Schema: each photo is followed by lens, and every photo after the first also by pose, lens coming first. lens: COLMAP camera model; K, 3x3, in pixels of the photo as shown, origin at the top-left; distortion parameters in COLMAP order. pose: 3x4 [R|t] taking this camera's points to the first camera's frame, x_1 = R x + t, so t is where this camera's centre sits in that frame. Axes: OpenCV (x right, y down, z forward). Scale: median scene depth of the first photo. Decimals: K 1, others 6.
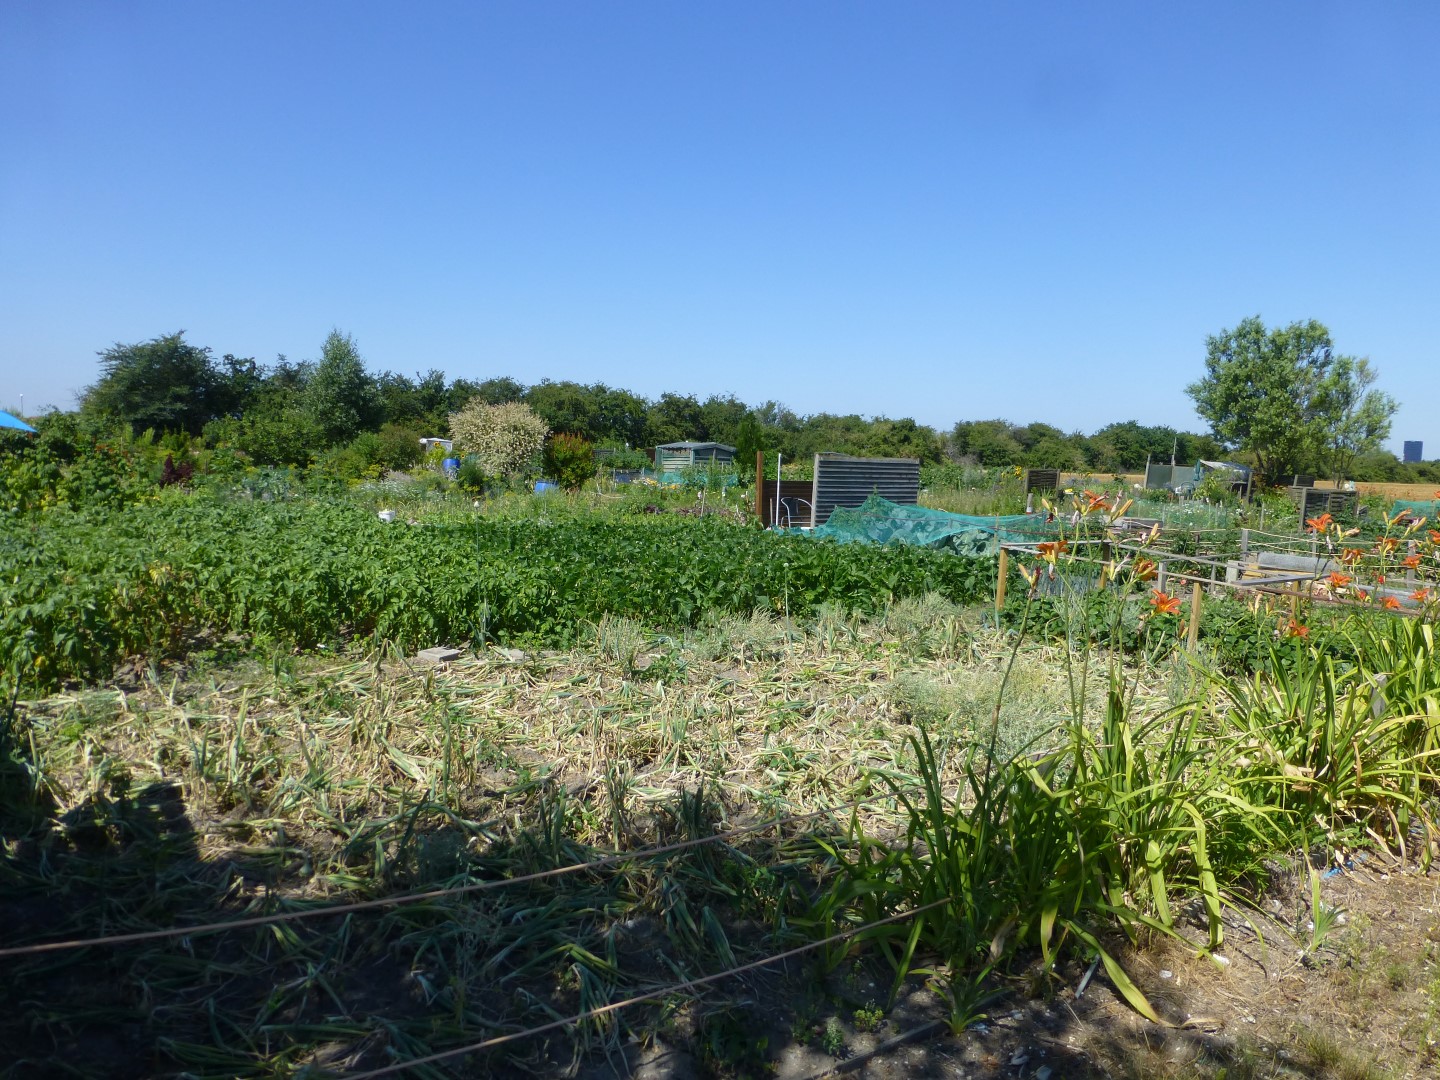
lens RADIAL K [[1043.8, 0, 723.8], [0, 1043.8, 537.5], [0, 0, 1]] dist [-0.013614, -0.010483]
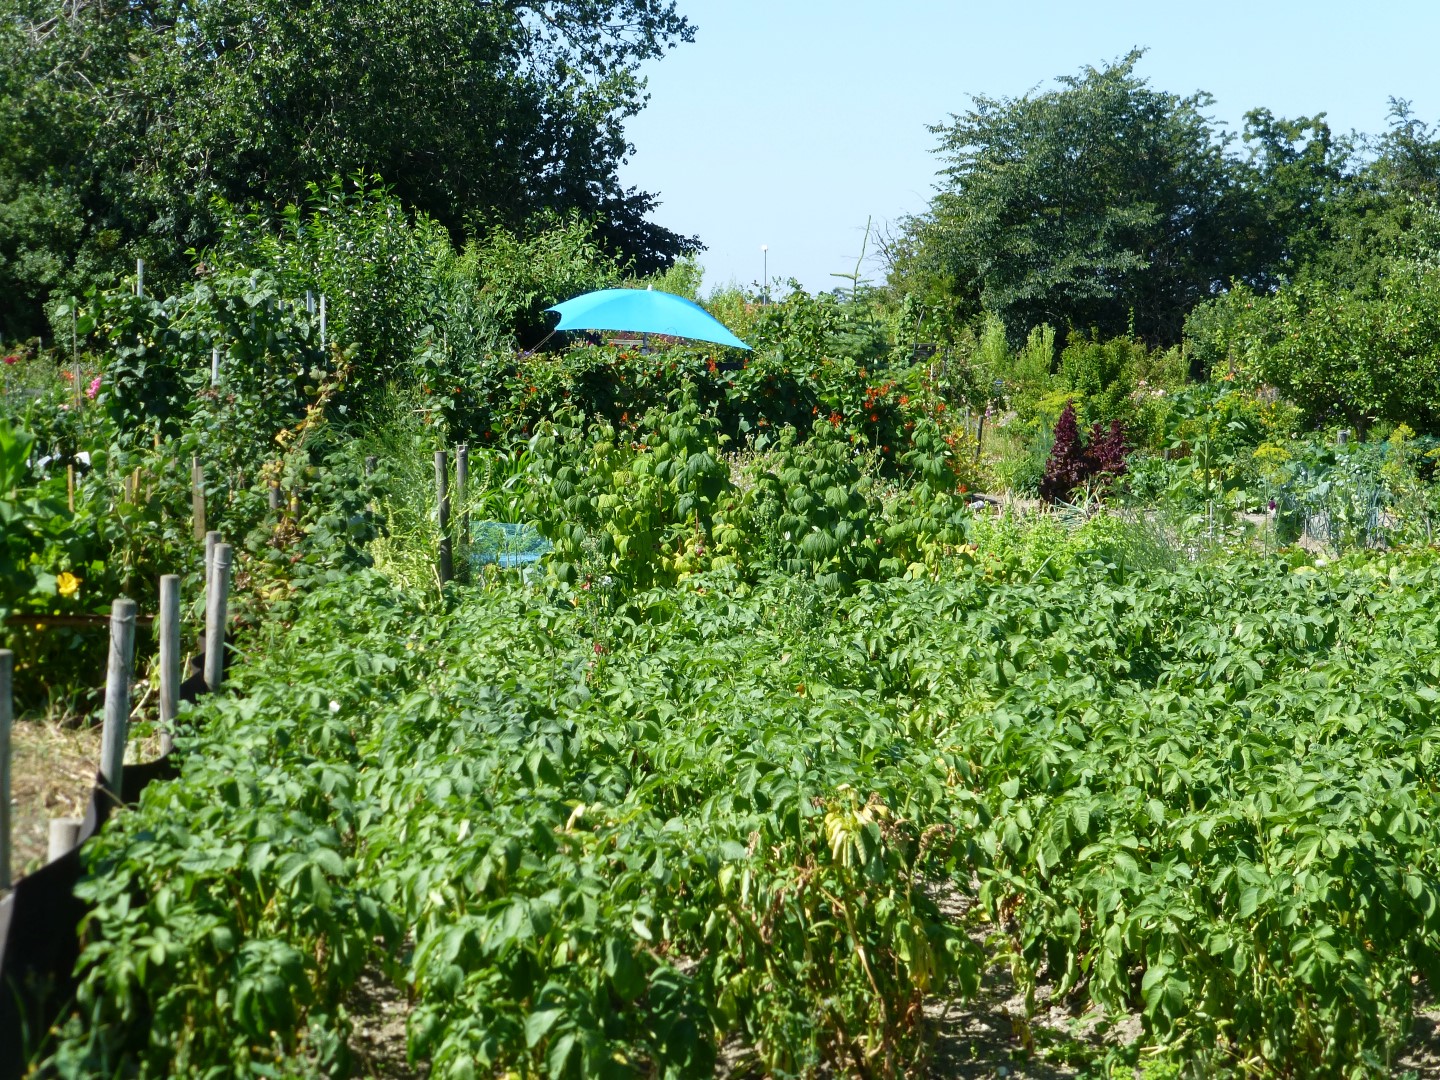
lens RADIAL K [[3208.1, 0, 721.0], [0, 3208.1, 540.1], [0, 0, 1]] dist [-0.056450, 0.000000]
pose [[0.817769, 0.010147, -0.575457, -0.015718], [-0.027119, 0.999413, -0.020914, -0.027802], [0.574907, 0.032709, 0.817565, 0.160542]]
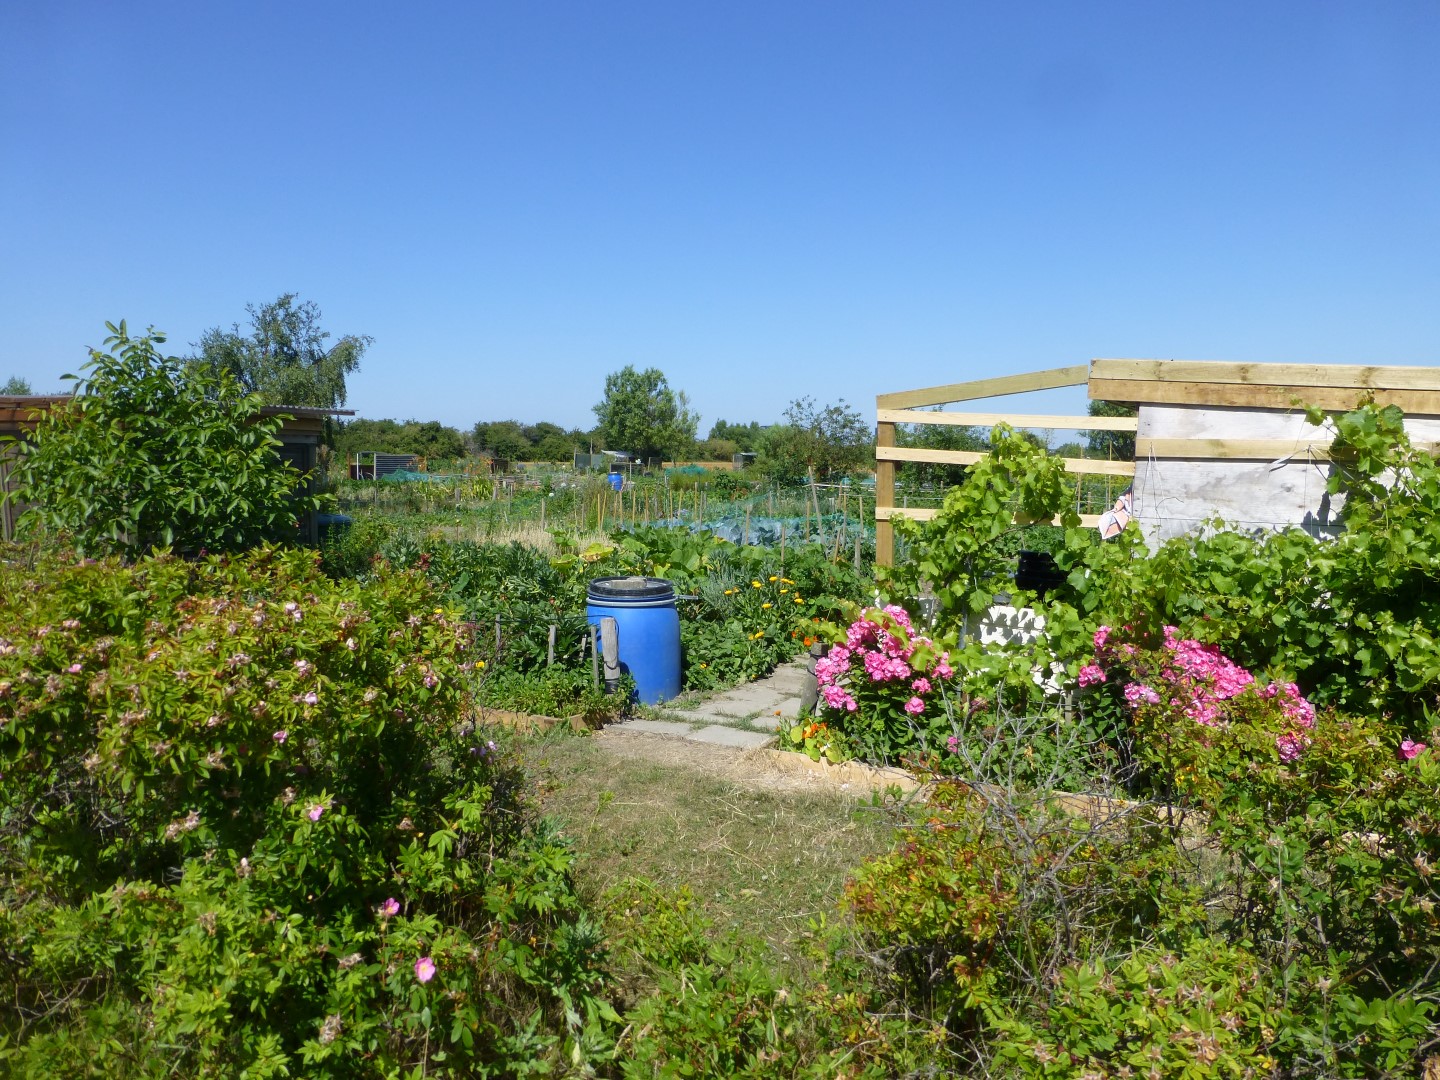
lens RADIAL K [[1043.8, 0, 718.0], [0, 1043.8, 541.0], [0, 0, 1]] dist [-0.013614, -0.010483]
pose [[0.910635, -0.061875, 0.408553, -0.029628], [0.058366, 0.998073, 0.021062, 0.020381], [-0.409069, 0.004666, 0.912492, -0.266147]]
